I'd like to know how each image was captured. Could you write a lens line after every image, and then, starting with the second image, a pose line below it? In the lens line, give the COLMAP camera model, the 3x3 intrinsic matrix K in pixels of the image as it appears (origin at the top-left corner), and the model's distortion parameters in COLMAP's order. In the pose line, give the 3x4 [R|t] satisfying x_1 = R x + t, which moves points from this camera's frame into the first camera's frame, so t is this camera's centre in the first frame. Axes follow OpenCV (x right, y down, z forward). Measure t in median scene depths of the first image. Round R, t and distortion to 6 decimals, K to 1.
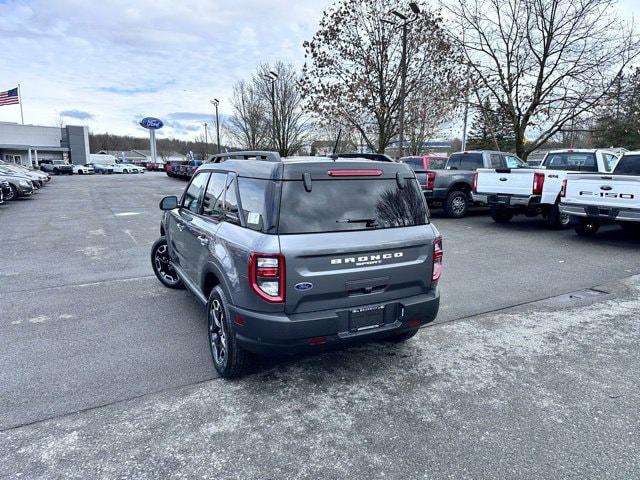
lens RADIAL K [[446.1, 0, 318.8], [0, 446.1, 236.4], [0, 0, 1]] dist [0.108222, -0.172324]
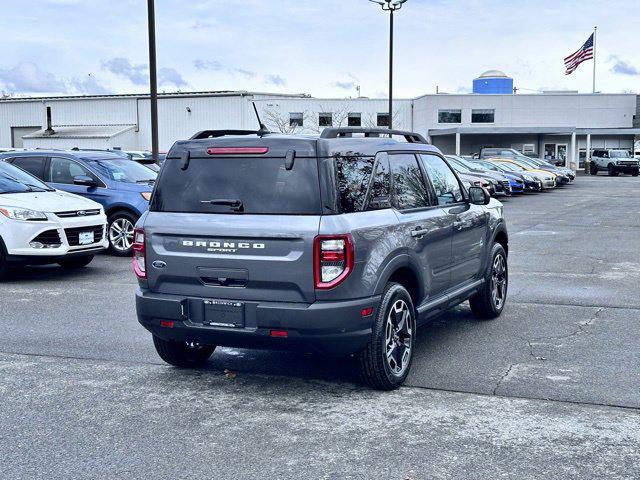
lens RADIAL K [[883.9, 0, 320.0], [0, 883.9, 240.0], [0, 0, 1]] dist [0.145820, -0.162203]
pose [[0.615951, 0.062585, -0.785295, 1.358035], [-0.115286, 0.993268, -0.011266, 0.030820], [0.779303, 0.097473, 0.619020, 0.045873]]
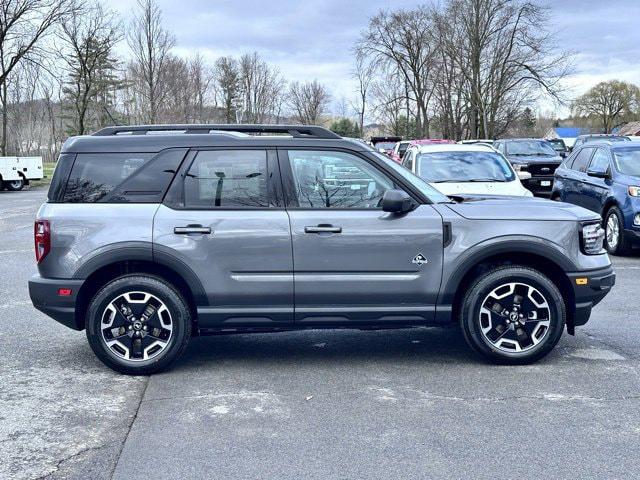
lens RADIAL K [[883.9, 0, 320.0], [0, 883.9, 240.0], [0, 0, 1]] dist [0.145820, -0.162203]
pose [[-0.416878, 0.091685, -0.904326, 1.548466], [-0.143335, 0.975821, 0.165008, -0.309984], [0.897590, 0.198410, -0.393657, 2.081705]]
